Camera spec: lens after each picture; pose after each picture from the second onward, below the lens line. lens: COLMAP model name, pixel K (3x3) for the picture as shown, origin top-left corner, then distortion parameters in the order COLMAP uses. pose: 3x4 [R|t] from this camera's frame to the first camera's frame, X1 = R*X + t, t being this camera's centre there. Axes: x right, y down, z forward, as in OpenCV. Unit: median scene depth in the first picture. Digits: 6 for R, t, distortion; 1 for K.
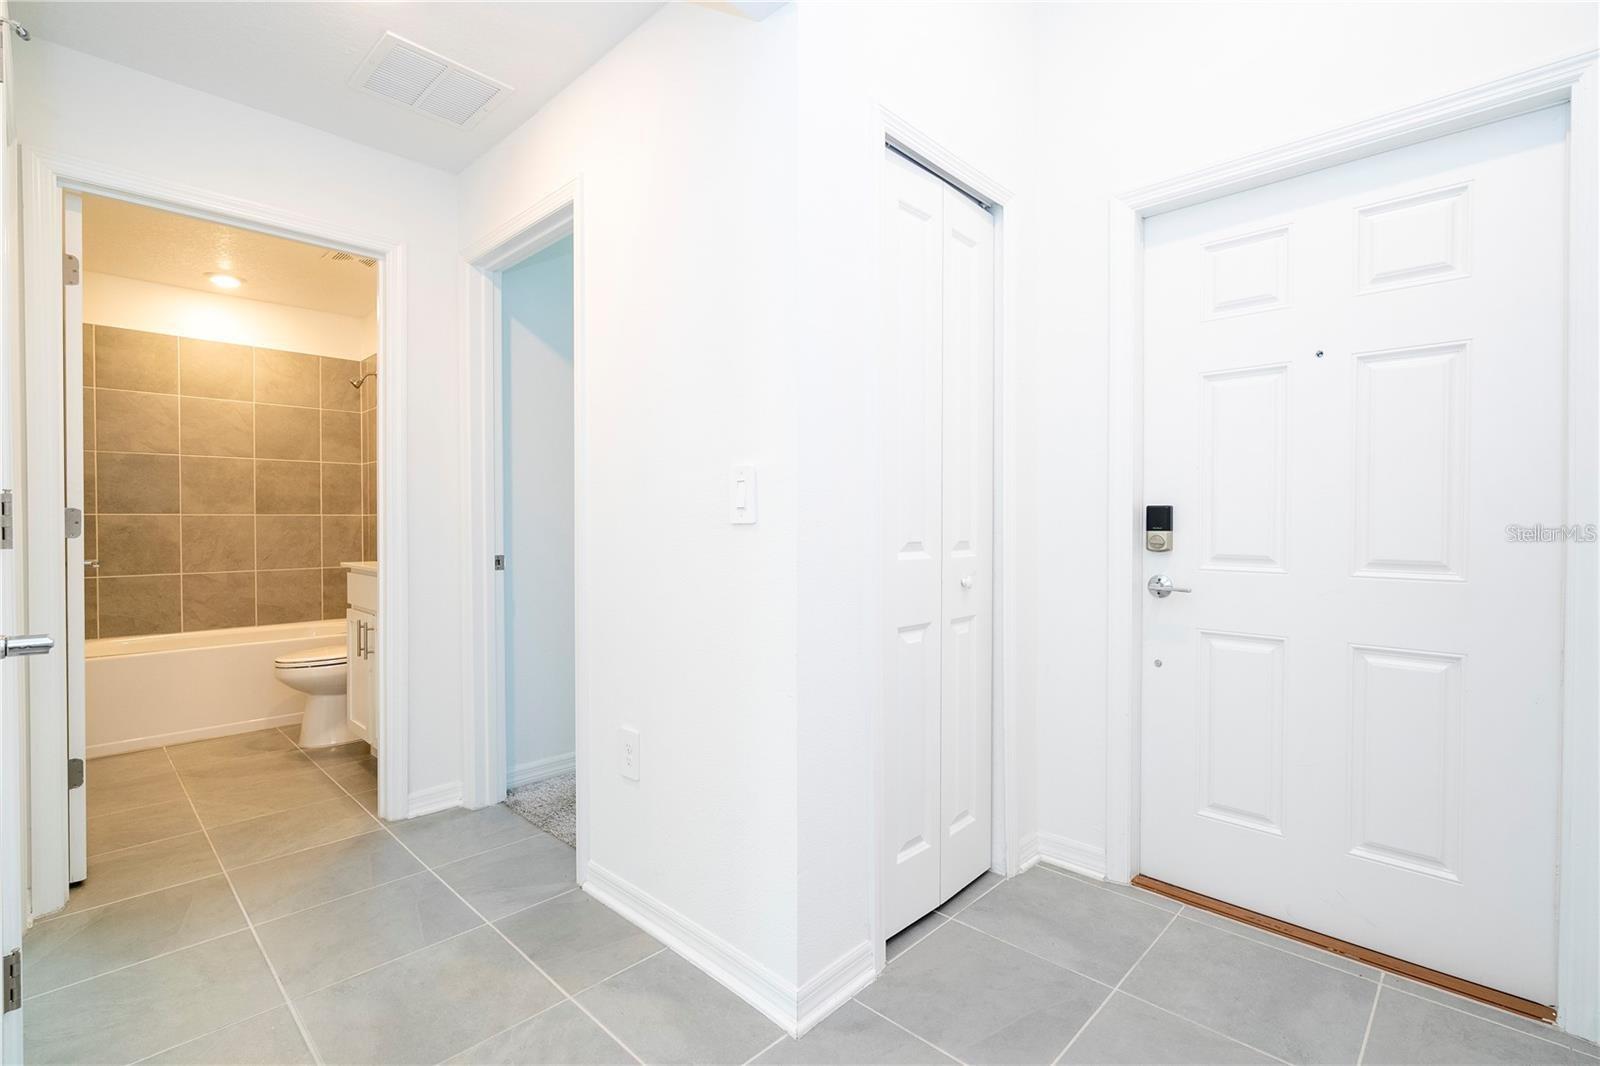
lens RADIAL K [[721.3, 0, 809.0], [0, 721.3, 530.9], [0, 0, 1]] dist [-0.006855, 0.003175]
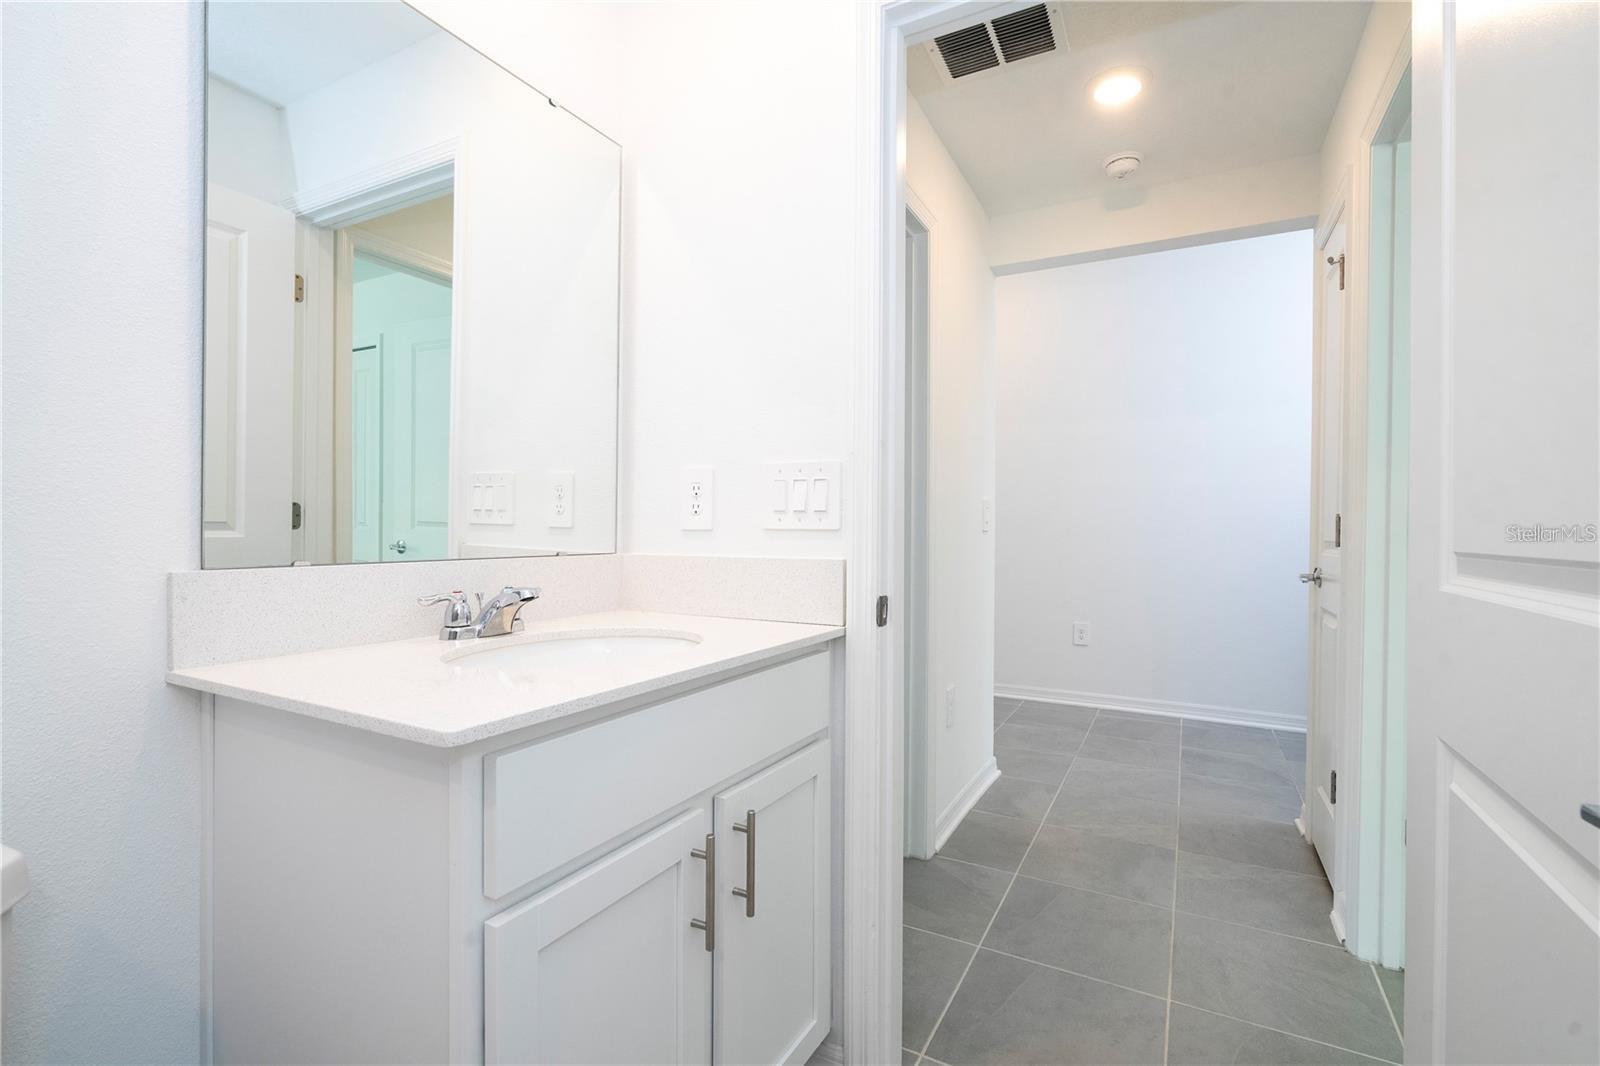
lens RADIAL K [[721.3, 0, 801.5], [0, 721.3, 542.3], [0, 0, 1]] dist [-0.006855, 0.003175]
pose [[-0.267410, 0.002123, 0.963580, -1.851340], [0.000232, 0.999998, -0.002139, 0.014200], [-0.963583, -0.000349, -0.267410, 2.063429]]
